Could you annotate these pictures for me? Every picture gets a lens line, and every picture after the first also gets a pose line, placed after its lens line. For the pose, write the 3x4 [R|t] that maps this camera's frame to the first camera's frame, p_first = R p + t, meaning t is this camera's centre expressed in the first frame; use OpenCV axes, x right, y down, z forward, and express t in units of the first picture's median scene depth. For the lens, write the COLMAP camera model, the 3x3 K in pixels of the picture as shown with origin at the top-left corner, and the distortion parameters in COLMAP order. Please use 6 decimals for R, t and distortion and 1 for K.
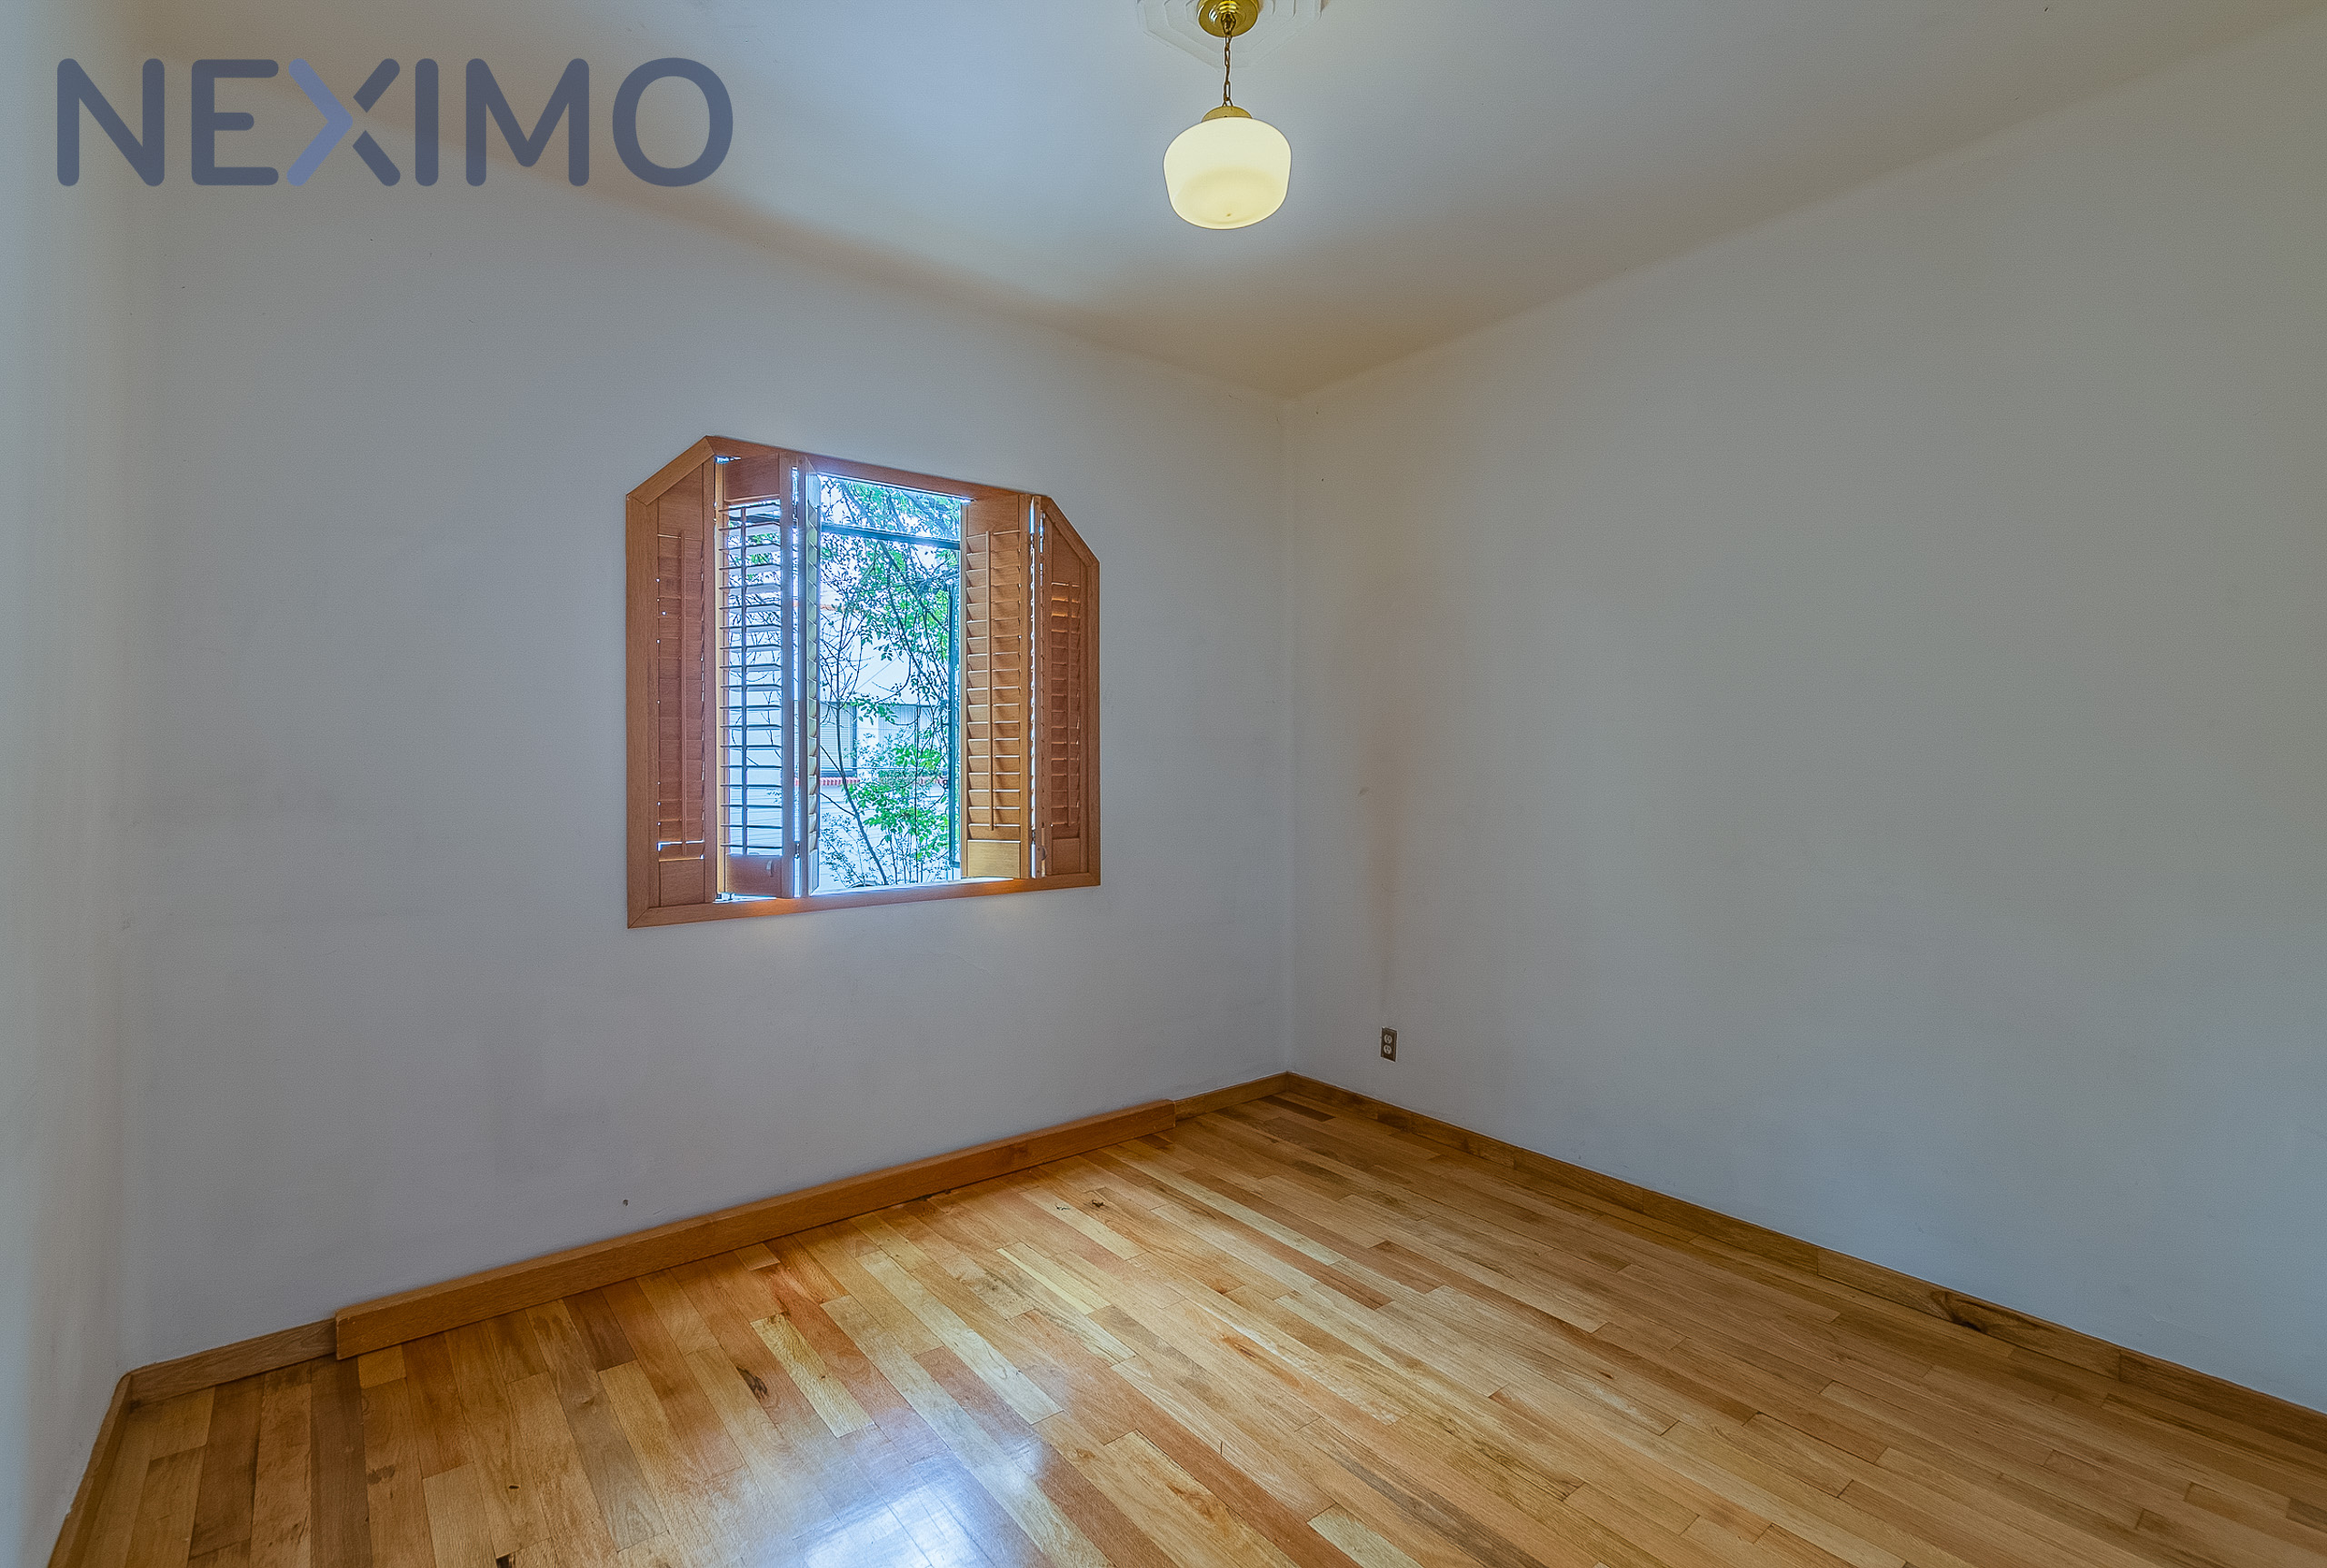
lens RADIAL K [[1042.2, 0, 1163.4], [0, 1042.2, 764.1], [0, 0, 1]] dist [0.007300, -0.002614]
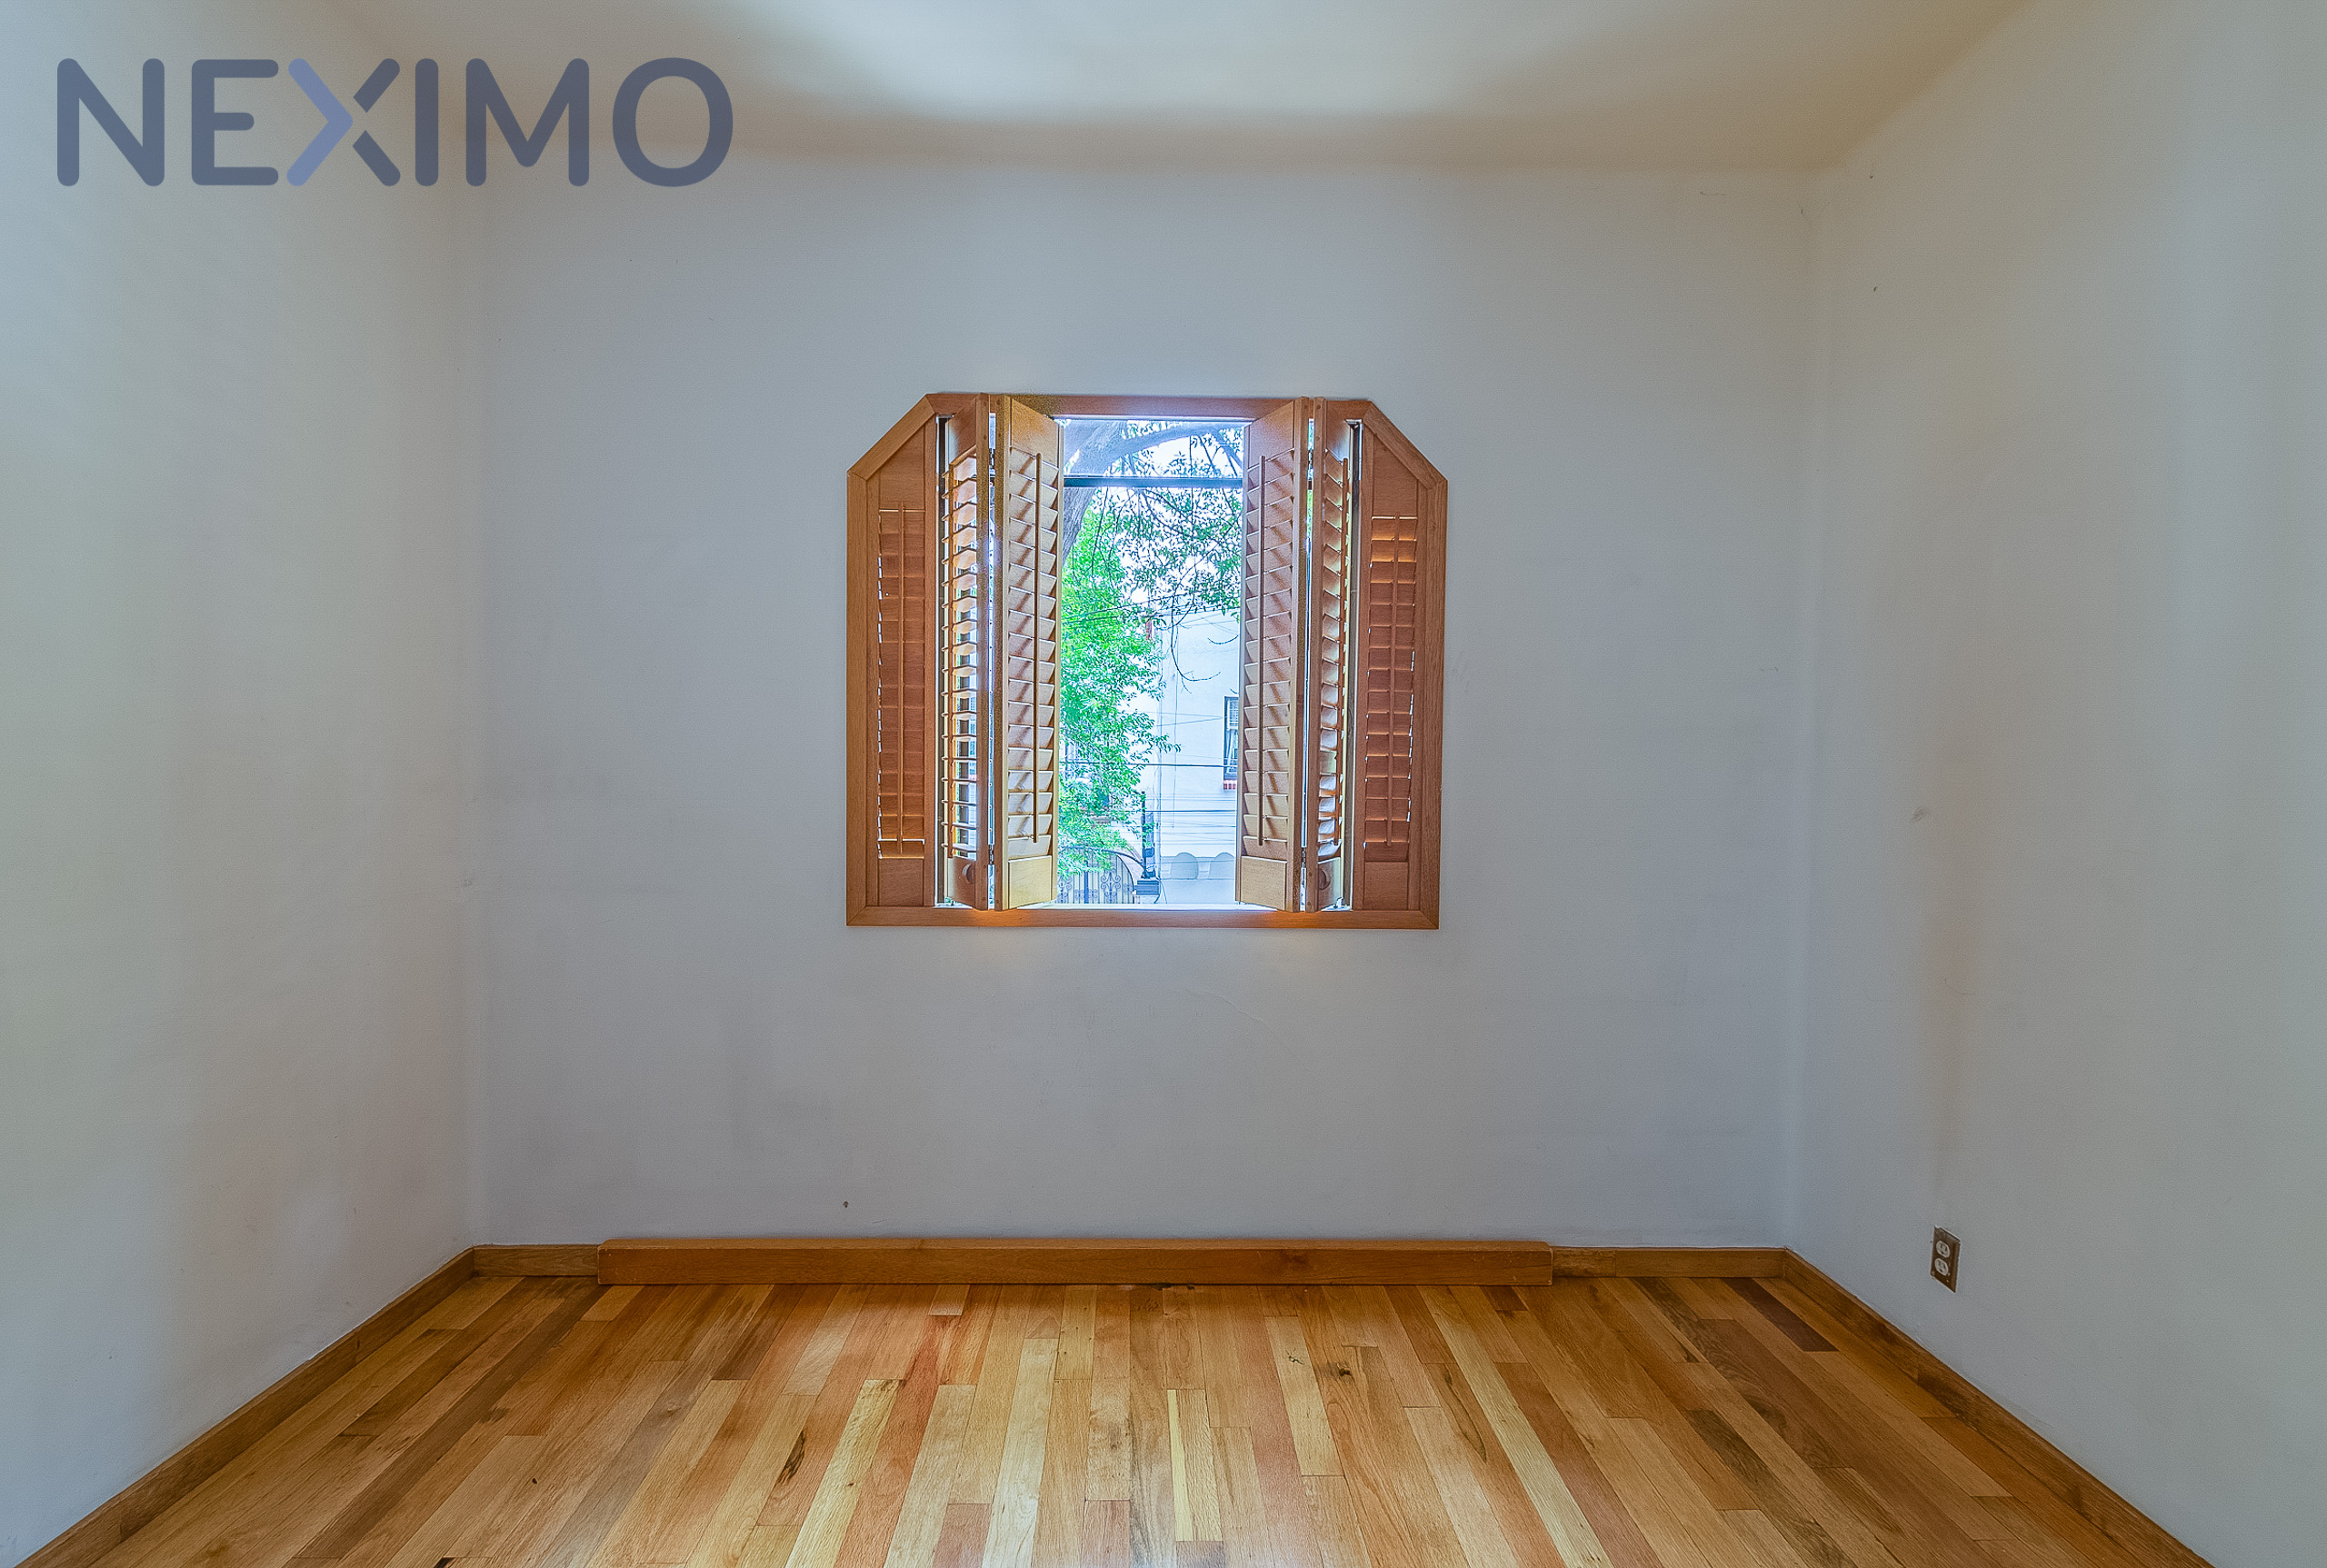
lens RADIAL K [[1042.2, 0, 1164.9], [0, 1042.2, 808.6], [0, 0, 1]] dist [0.007300, -0.002614]
pose [[0.798259, 0.033526, -0.601381, 0.254031], [-0.013348, 0.999189, 0.037985, 0.007871], [0.602167, -0.022295, 0.798059, 0.350506]]
